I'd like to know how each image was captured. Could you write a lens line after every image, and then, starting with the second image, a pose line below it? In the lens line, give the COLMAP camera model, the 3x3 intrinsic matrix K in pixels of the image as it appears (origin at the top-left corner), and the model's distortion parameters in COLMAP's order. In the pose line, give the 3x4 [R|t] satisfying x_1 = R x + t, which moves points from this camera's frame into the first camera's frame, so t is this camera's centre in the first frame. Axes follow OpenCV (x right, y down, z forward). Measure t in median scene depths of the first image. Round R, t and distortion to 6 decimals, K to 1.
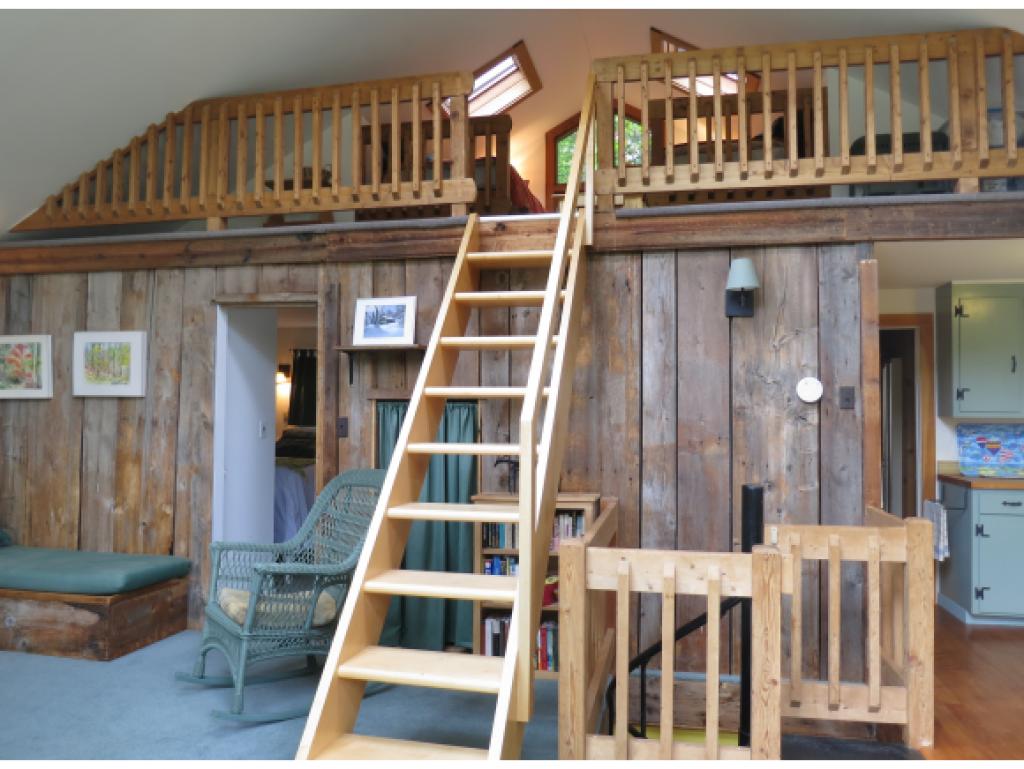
lens RADIAL K [[764.3, 0, 507.4], [0, 764.3, 382.4], [0, 0, 1]] dist [-0.046788, 0.011154]
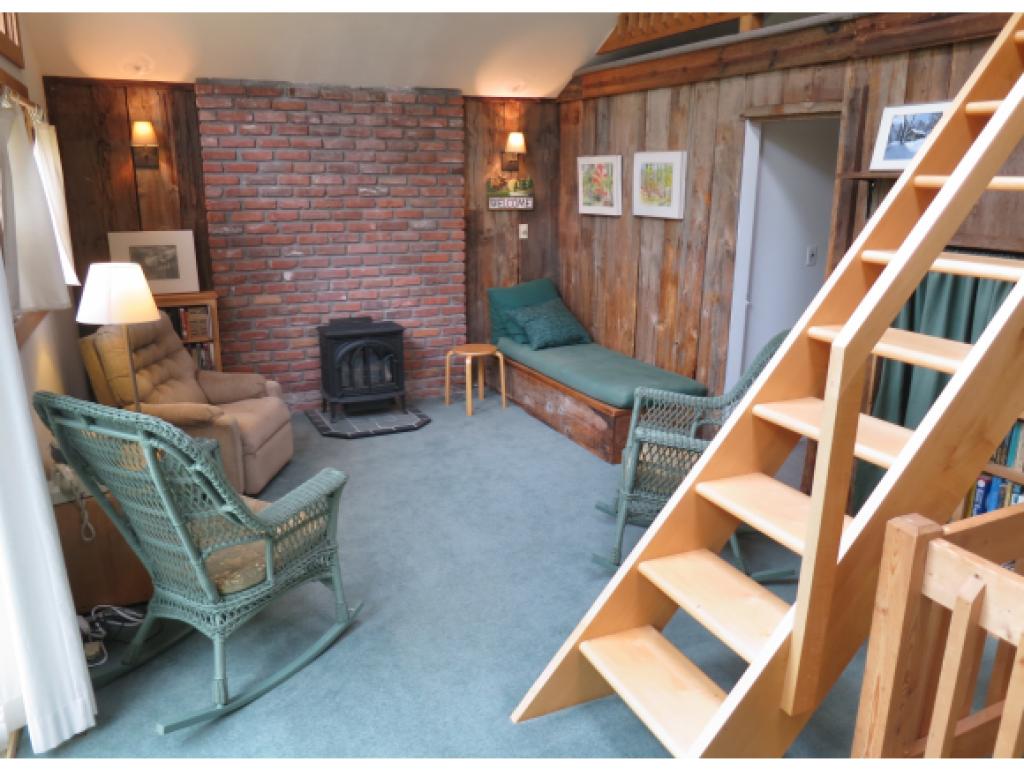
lens RADIAL K [[764.3, 0, 510.8], [0, 764.3, 389.0], [0, 0, 1]] dist [-0.046788, 0.011154]
pose [[0.618223, 0.204509, -0.758931, 0.191966], [0.030413, 0.958611, 0.283092, -0.058558], [0.785414, -0.198095, 0.586416, 0.190226]]
